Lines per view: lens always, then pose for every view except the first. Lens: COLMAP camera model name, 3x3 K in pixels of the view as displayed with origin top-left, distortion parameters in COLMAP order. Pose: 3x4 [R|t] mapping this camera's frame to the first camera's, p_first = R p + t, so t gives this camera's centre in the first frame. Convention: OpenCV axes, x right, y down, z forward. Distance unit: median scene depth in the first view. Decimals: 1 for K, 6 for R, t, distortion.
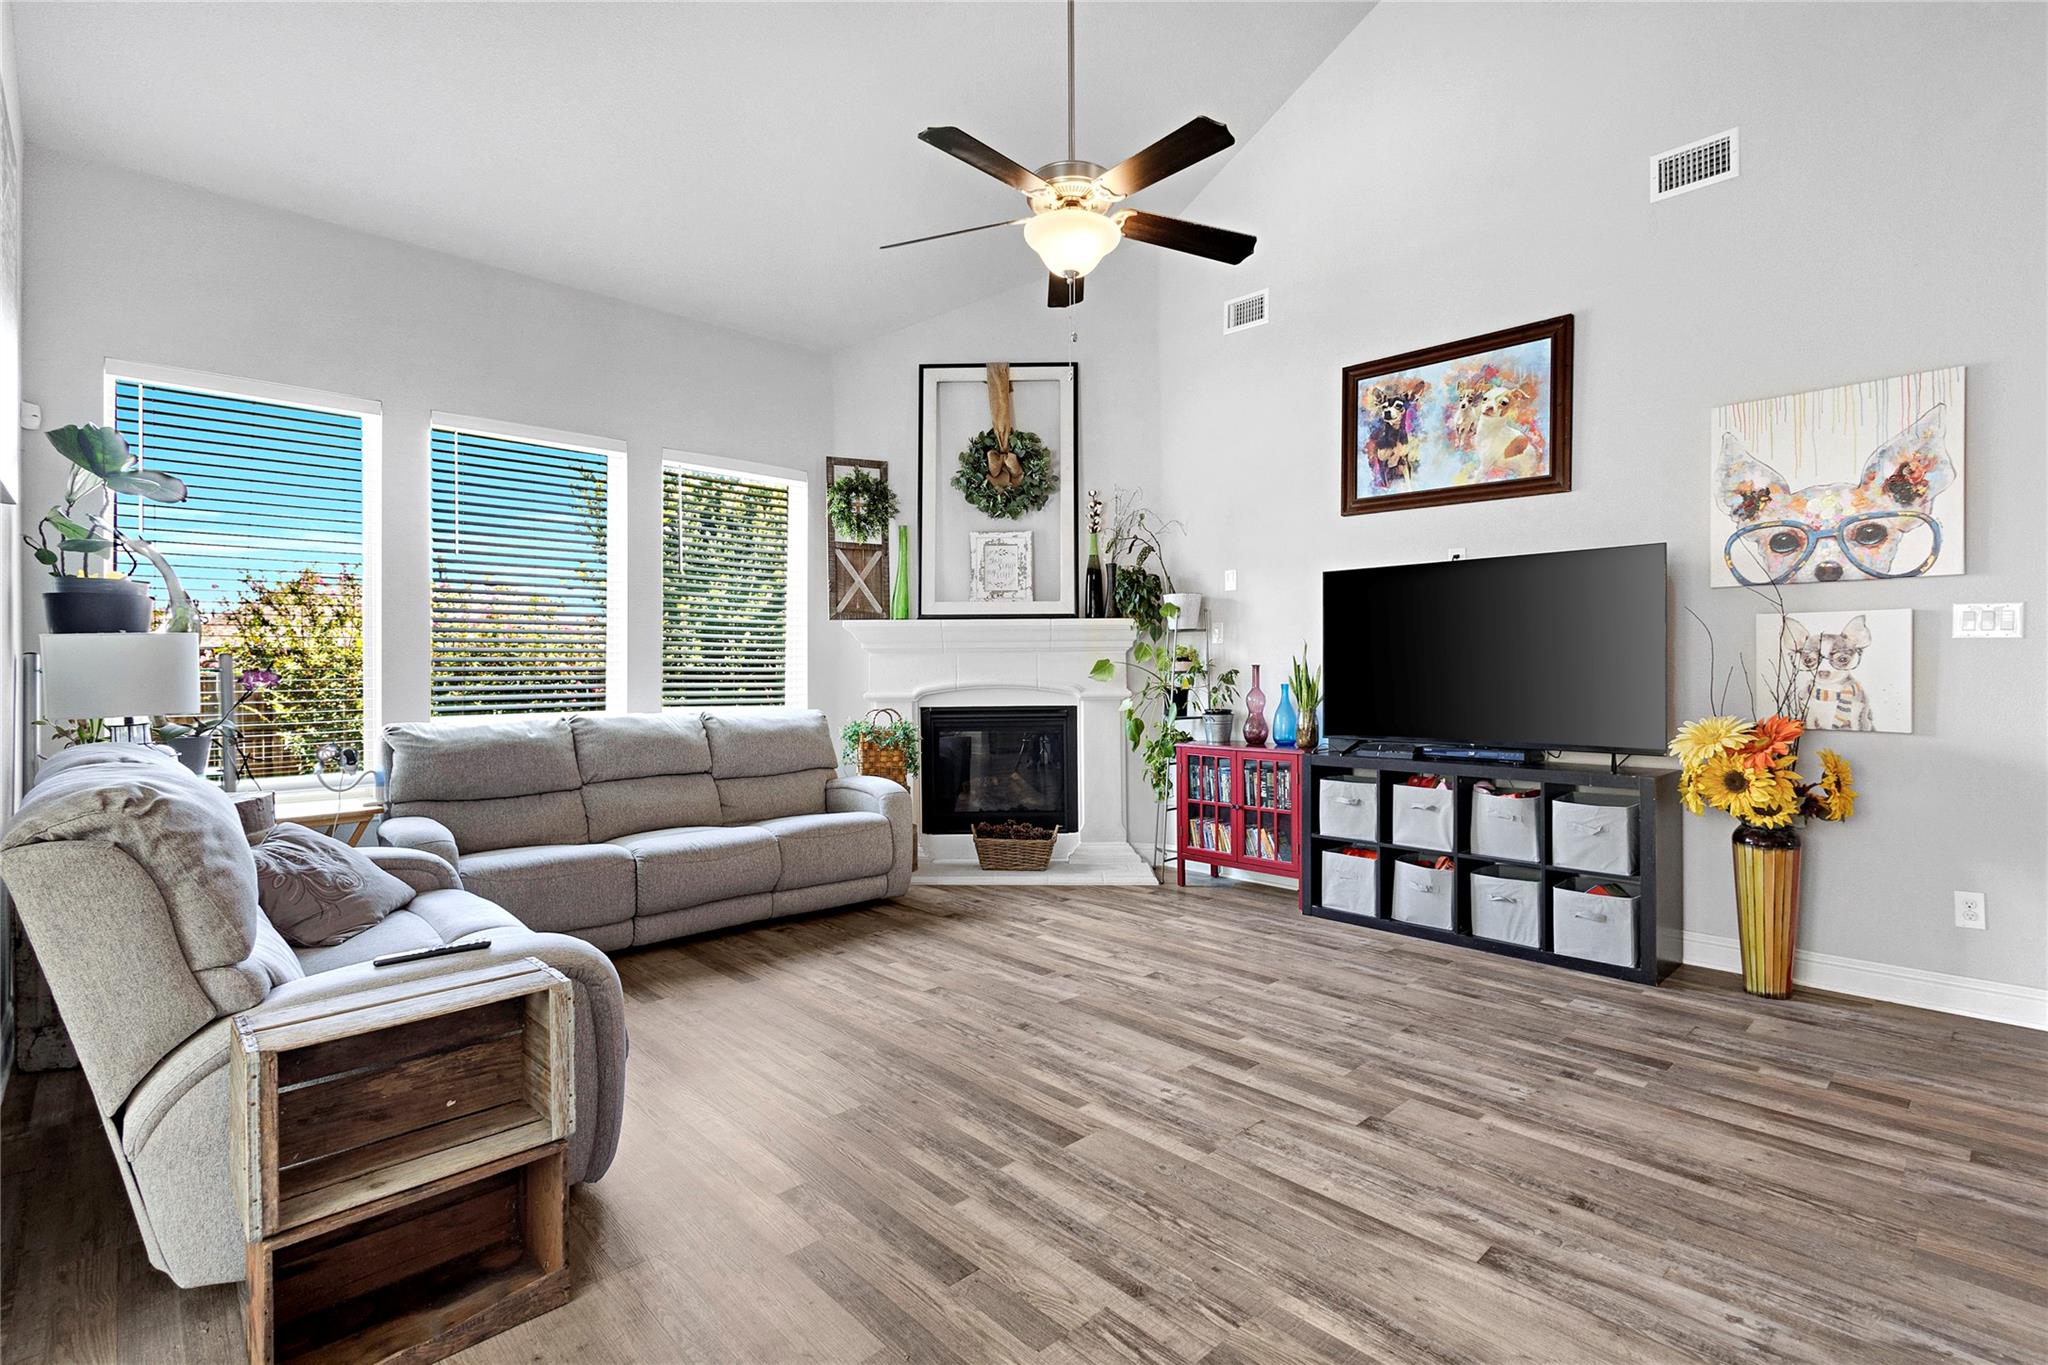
lens RADIAL K [[939.7, 0, 1024.0], [0, 939.7, 682.5], [0, 0, 1]] dist [0.001701, 0.000628]
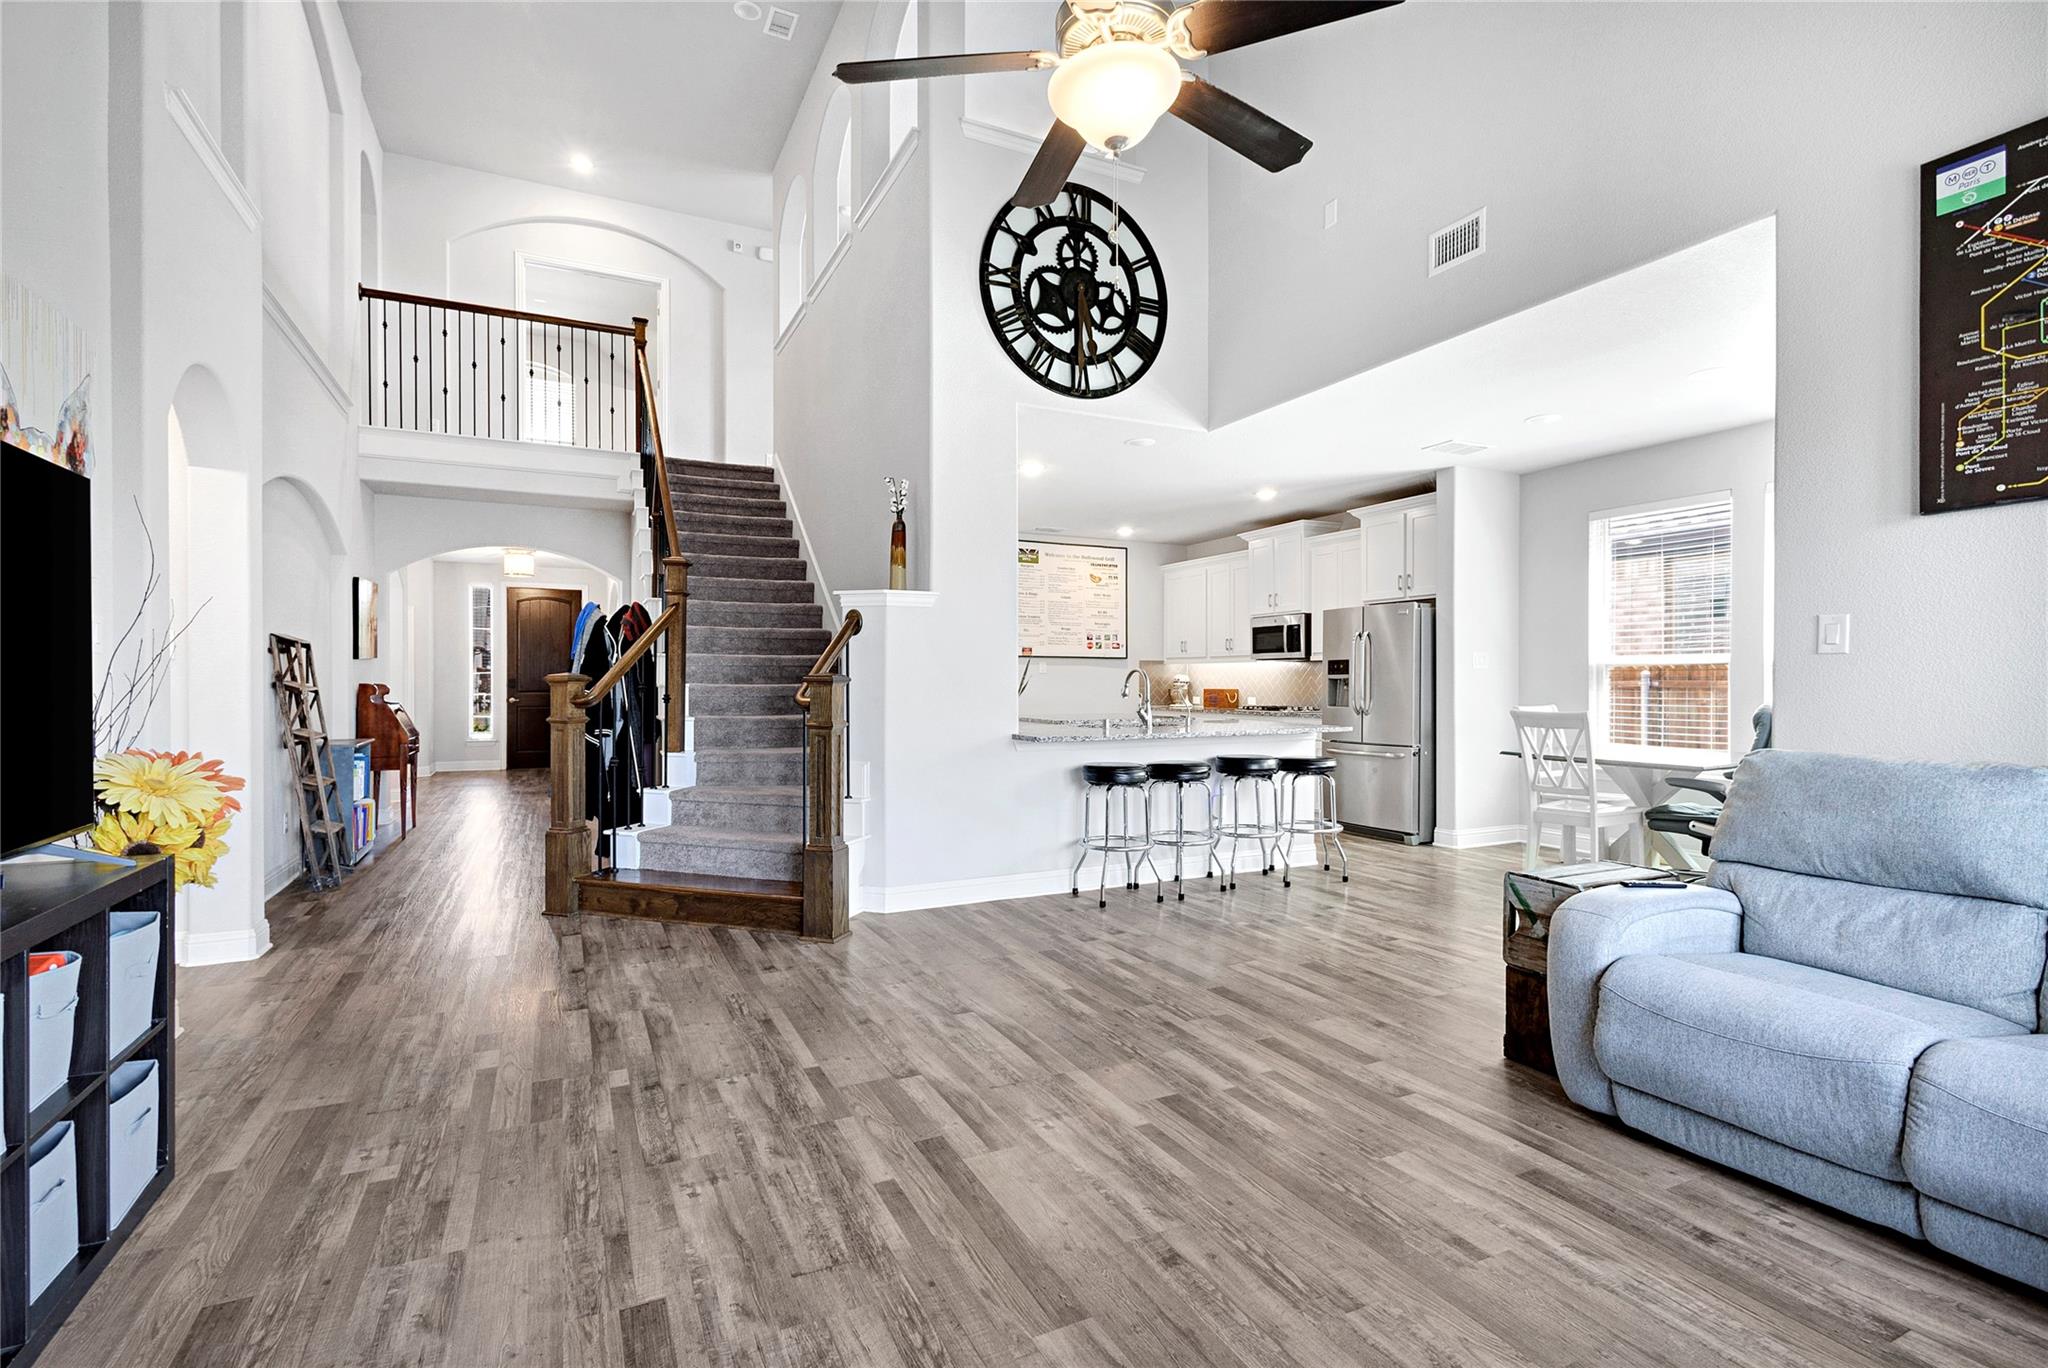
lens RADIAL K [[939.7, 0, 1024.0], [0, 939.7, 684.0], [0, 0, 1]] dist [0.001701, 0.000628]
pose [[-0.954002, 0.005561, 0.299748, -0.111409], [0.009198, 0.999900, 0.010724, -0.024277], [-0.299659, 0.012988, -0.953958, 1.882473]]
